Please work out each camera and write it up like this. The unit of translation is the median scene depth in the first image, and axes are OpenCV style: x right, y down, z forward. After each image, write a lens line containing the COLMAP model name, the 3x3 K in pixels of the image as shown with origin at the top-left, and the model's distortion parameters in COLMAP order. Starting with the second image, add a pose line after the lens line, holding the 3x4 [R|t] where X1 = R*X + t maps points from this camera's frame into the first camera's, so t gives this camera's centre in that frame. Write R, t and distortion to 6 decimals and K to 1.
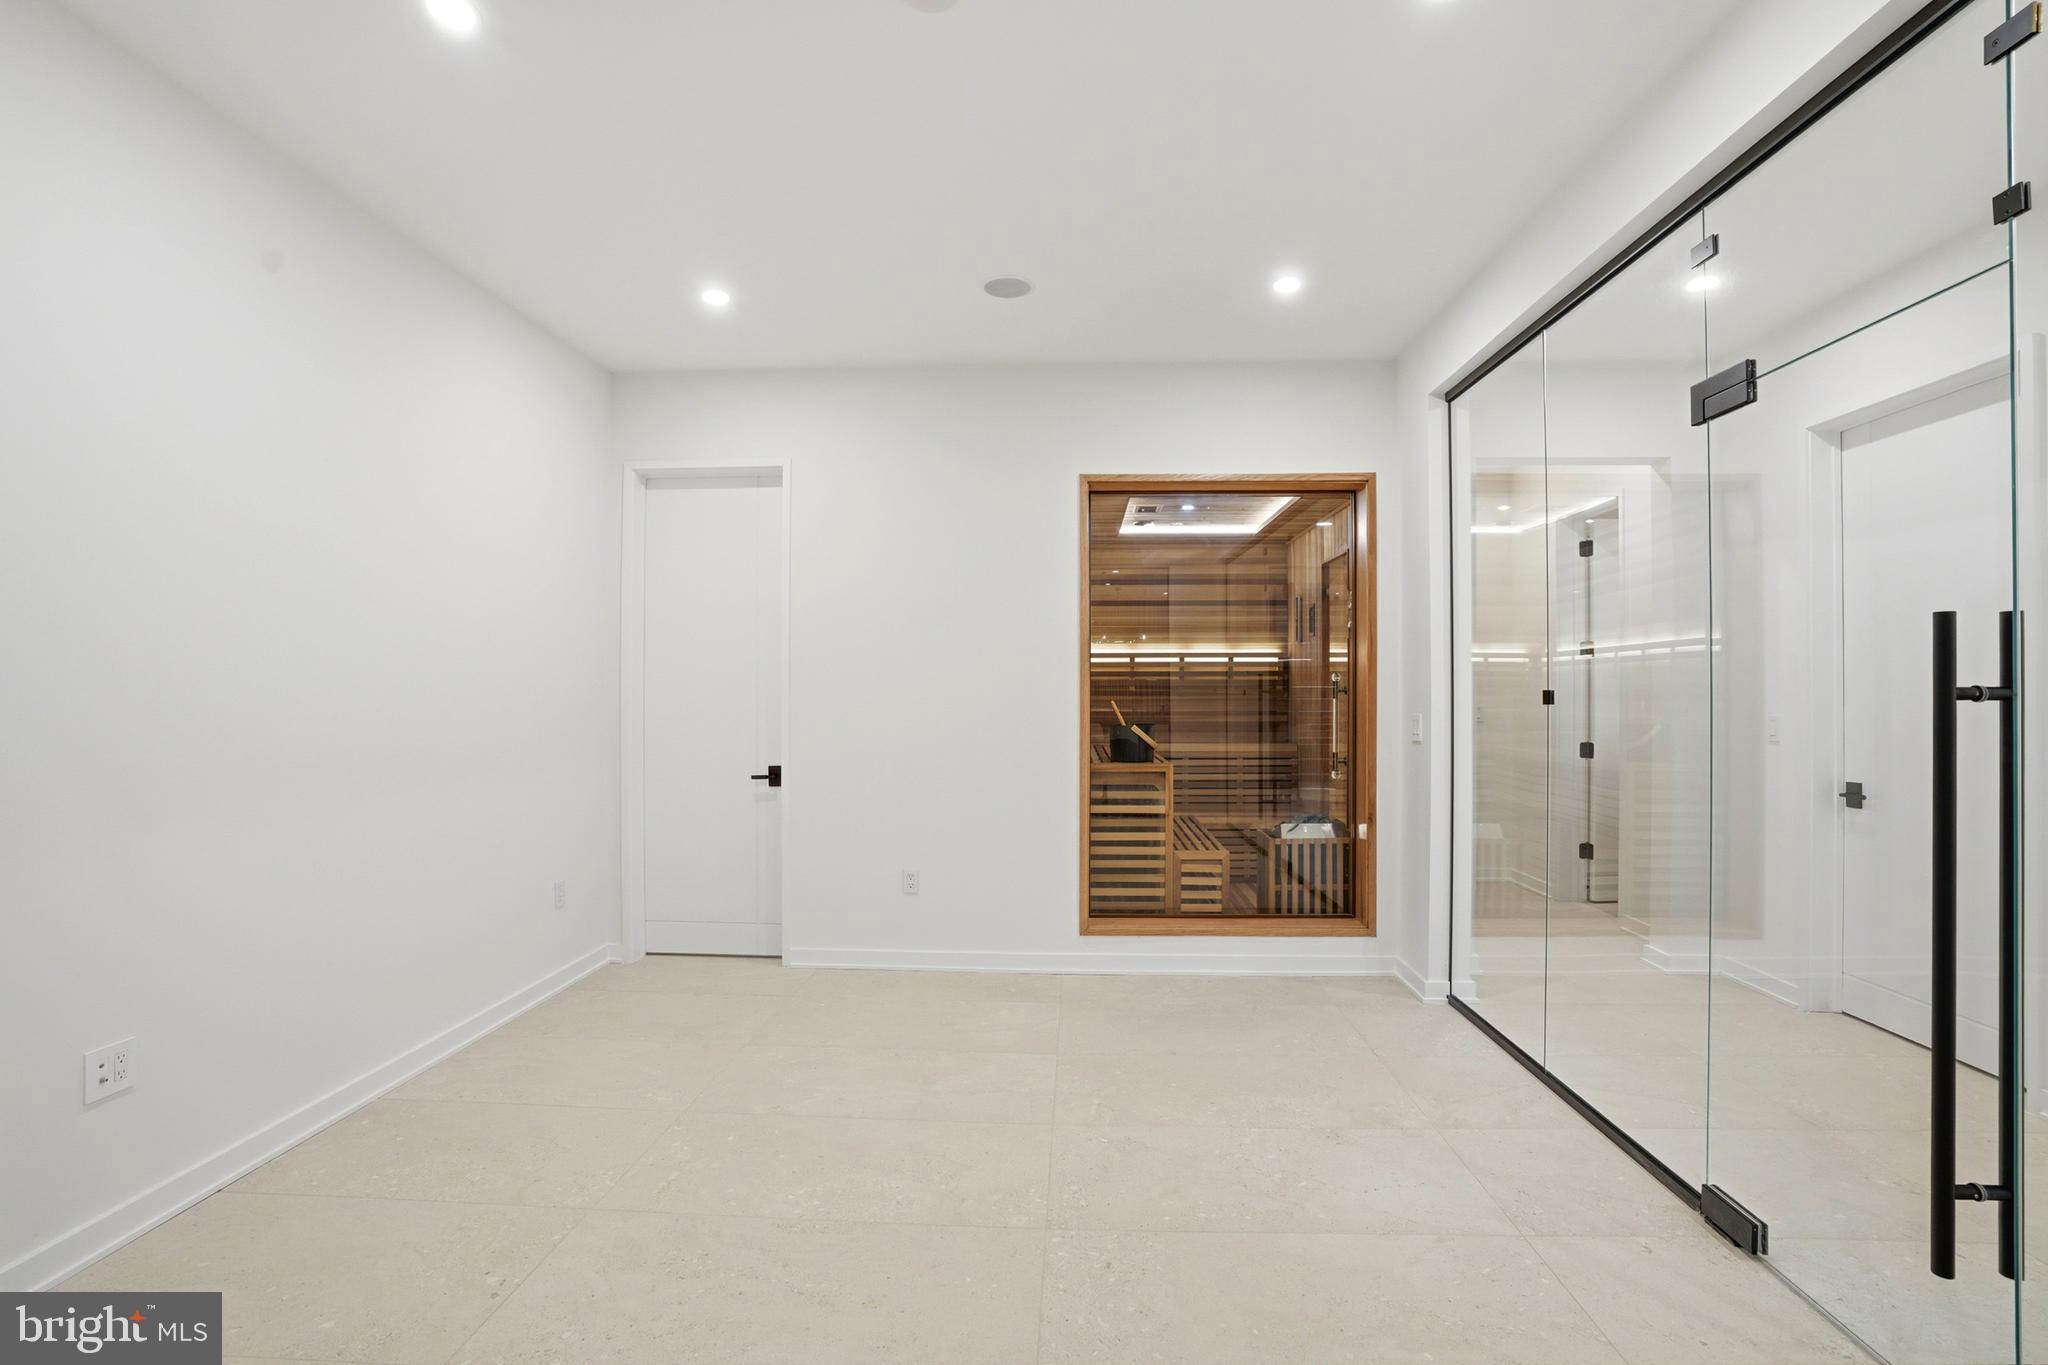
lens RADIAL K [[954.0, 0, 1028.9], [0, 954.0, 681.6], [0, 0, 1]] dist [-0.036314, 0.005410]
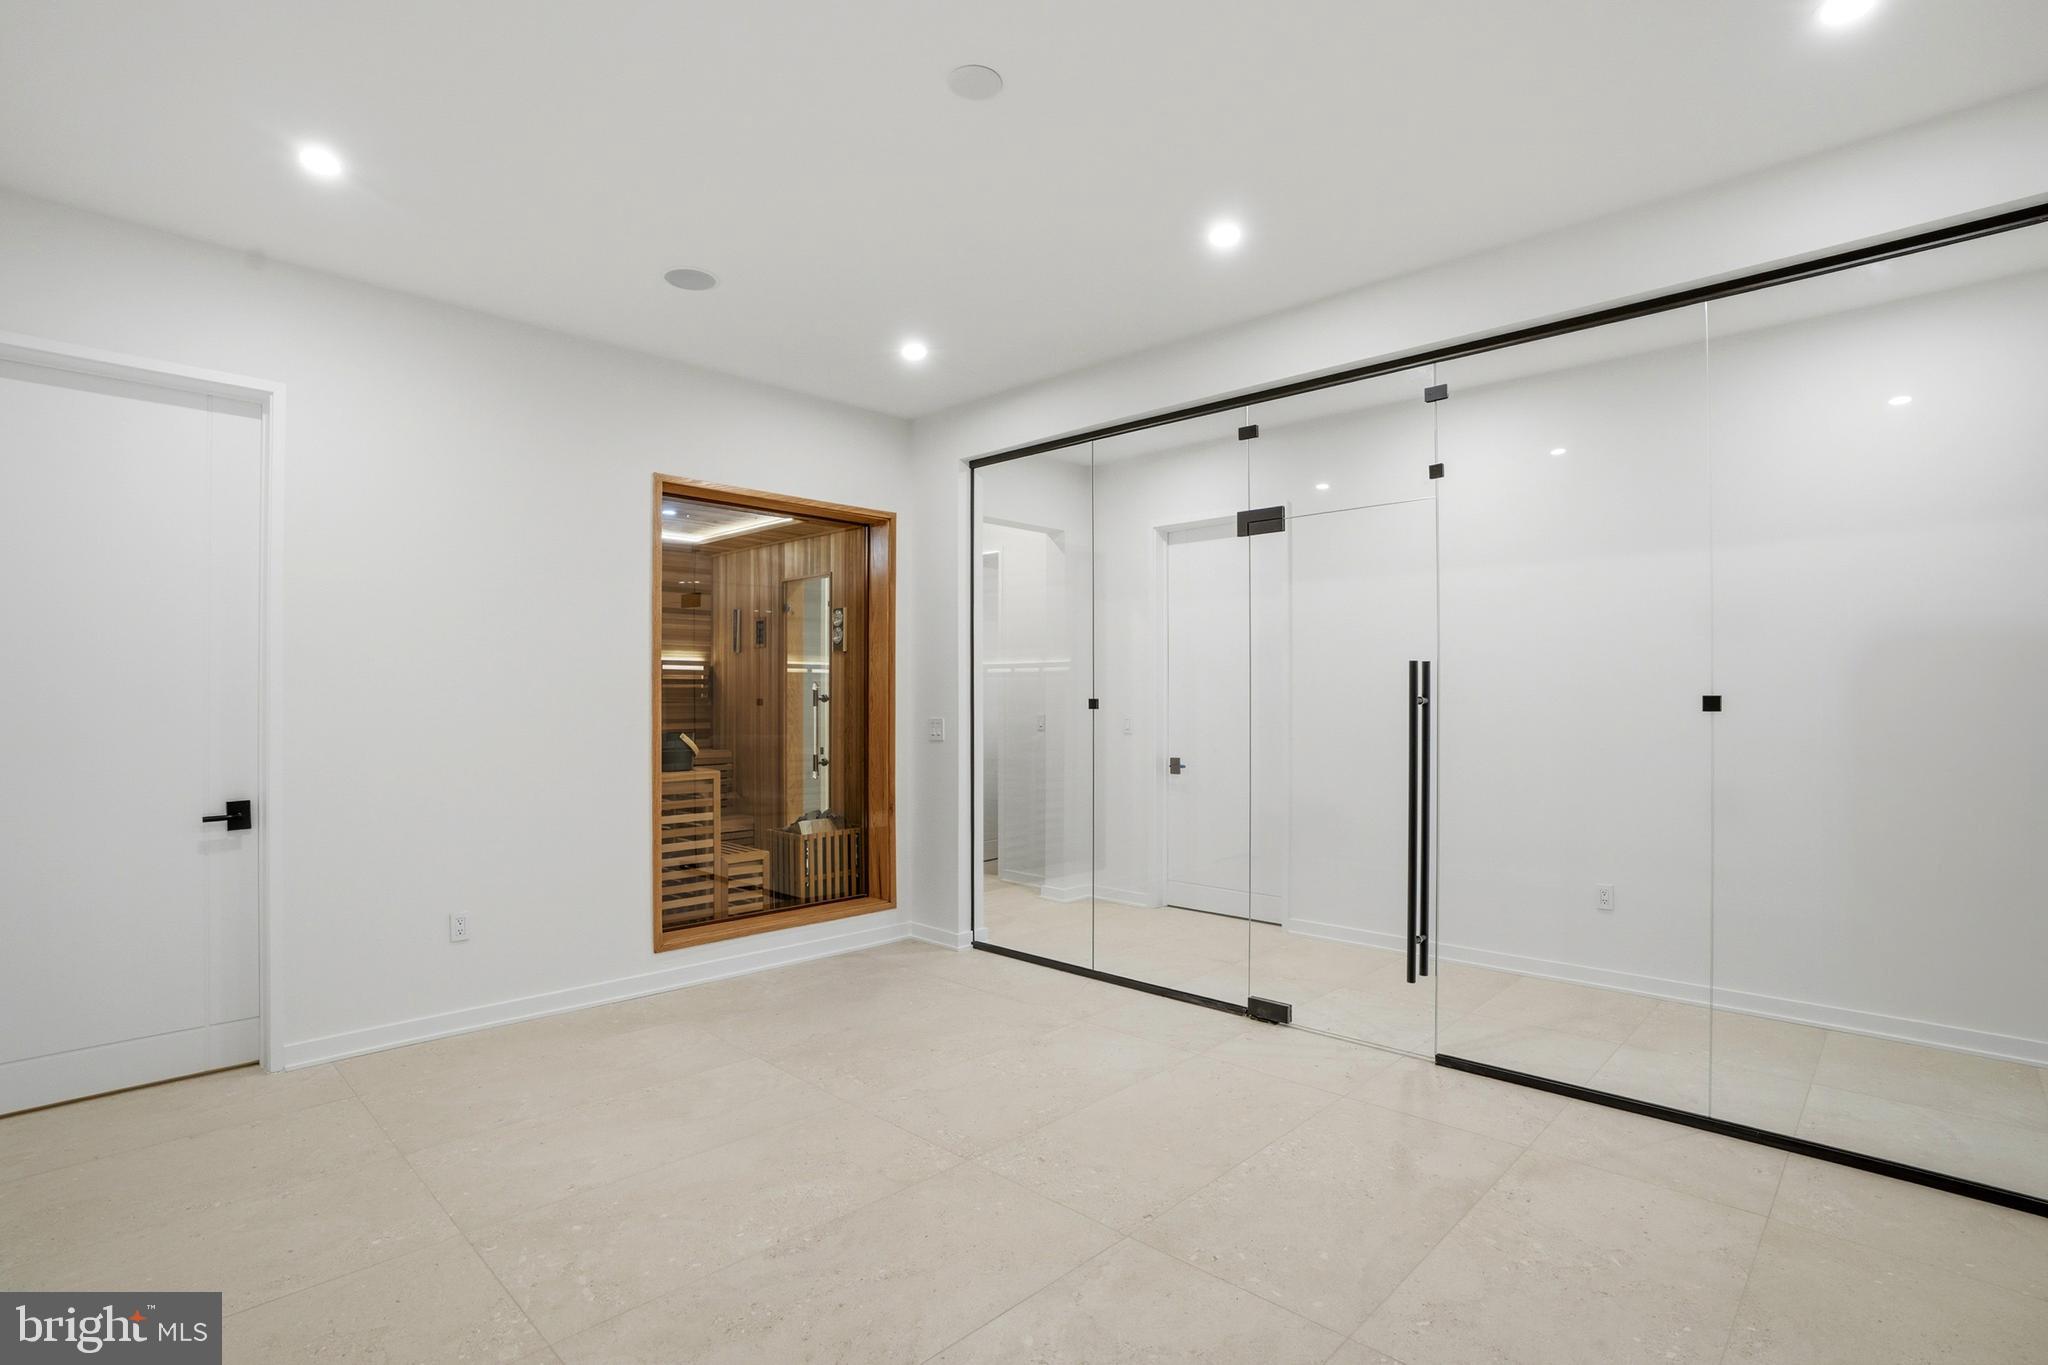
lens RADIAL K [[954.0, 0, 1035.6], [0, 954.0, 691.8], [0, 0, 1]] dist [-0.036314, 0.005410]
pose [[0.675135, 0.006130, 0.737668, -0.386577], [-0.008087, 0.999967, -0.000909, 0.000422], [-0.737650, -0.005351, 0.675163, 0.074389]]
